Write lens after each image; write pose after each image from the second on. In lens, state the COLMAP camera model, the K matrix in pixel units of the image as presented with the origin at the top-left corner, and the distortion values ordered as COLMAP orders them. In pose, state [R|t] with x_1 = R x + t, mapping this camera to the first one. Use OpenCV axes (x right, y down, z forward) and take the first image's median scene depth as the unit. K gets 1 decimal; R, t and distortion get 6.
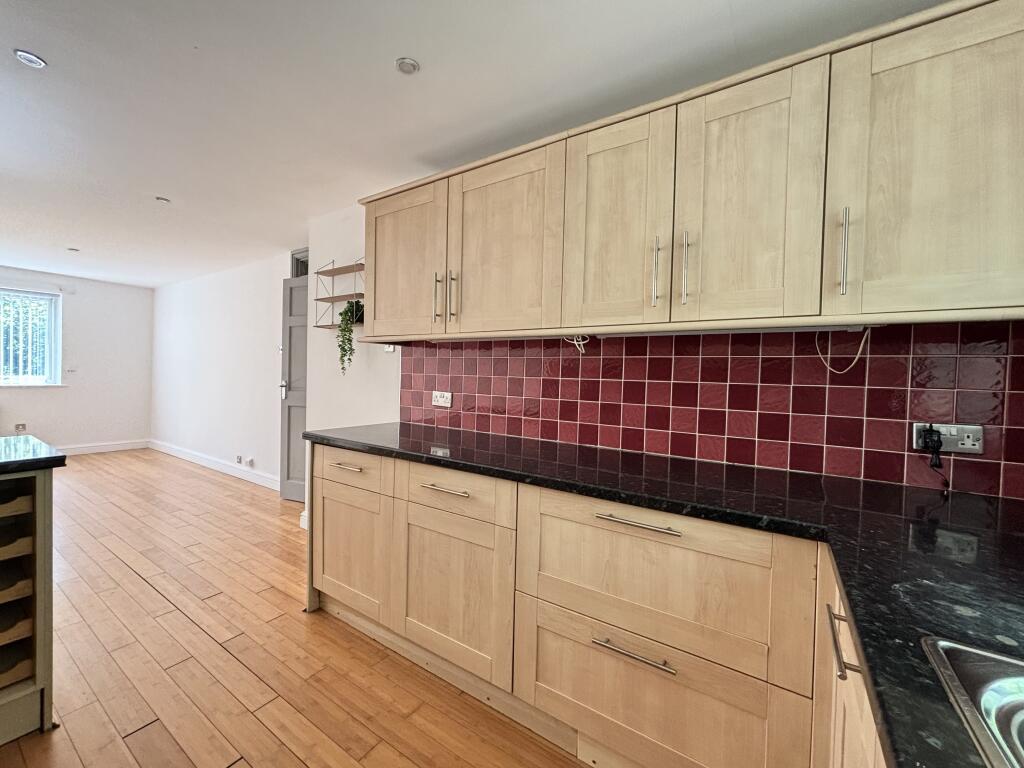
lens RADIAL K [[411.0, 0, 507.4], [0, 411.0, 379.9], [0, 0, 1]] dist [-0.001388, -0.000792]
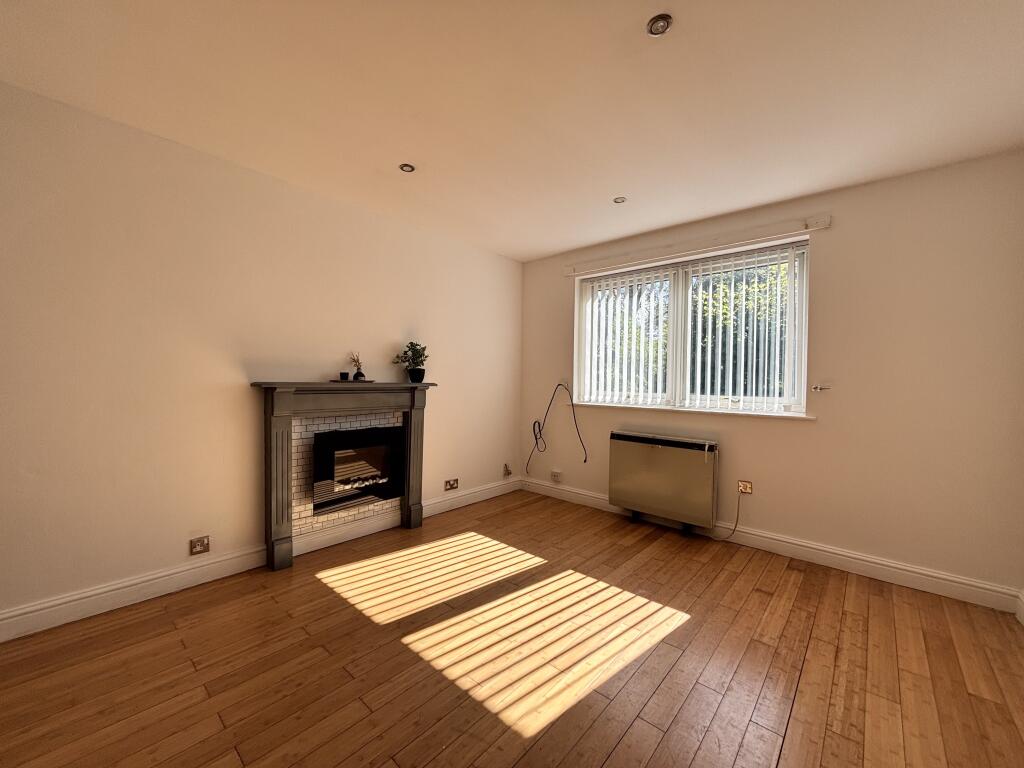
lens RADIAL K [[411.0, 0, 507.4], [0, 411.0, 379.9], [0, 0, 1]] dist [-0.001388, -0.000792]
pose [[-0.147817, -0.026300, -0.988665, -1.023695], [-0.035953, 0.999129, -0.021203, -0.017630], [0.988361, 0.032411, -0.148634, 1.353436]]
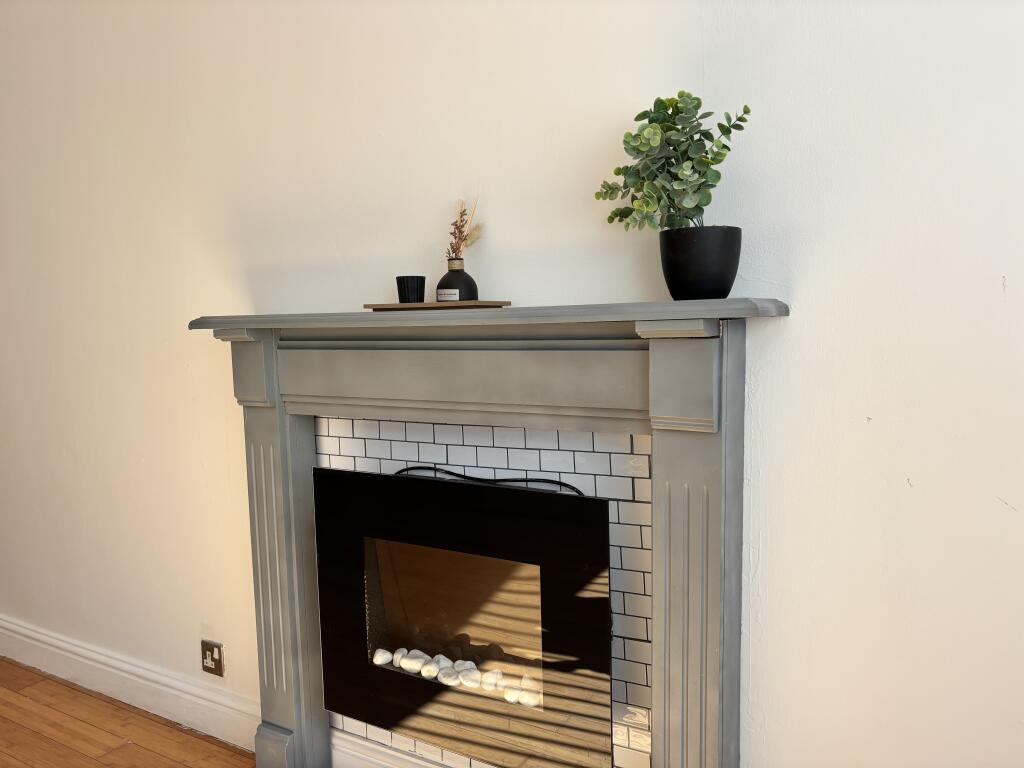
lens RADIAL K [[780.8, 0, 512.0], [0, 780.8, 384.0], [0, 0, 1]] dist [0.002182, -0.000874]
pose [[-0.999153, 0.006570, -0.040615, -1.983654], [0.002168, 0.994203, 0.107500, -0.025719], [0.041086, 0.107321, -0.993375, 1.367342]]
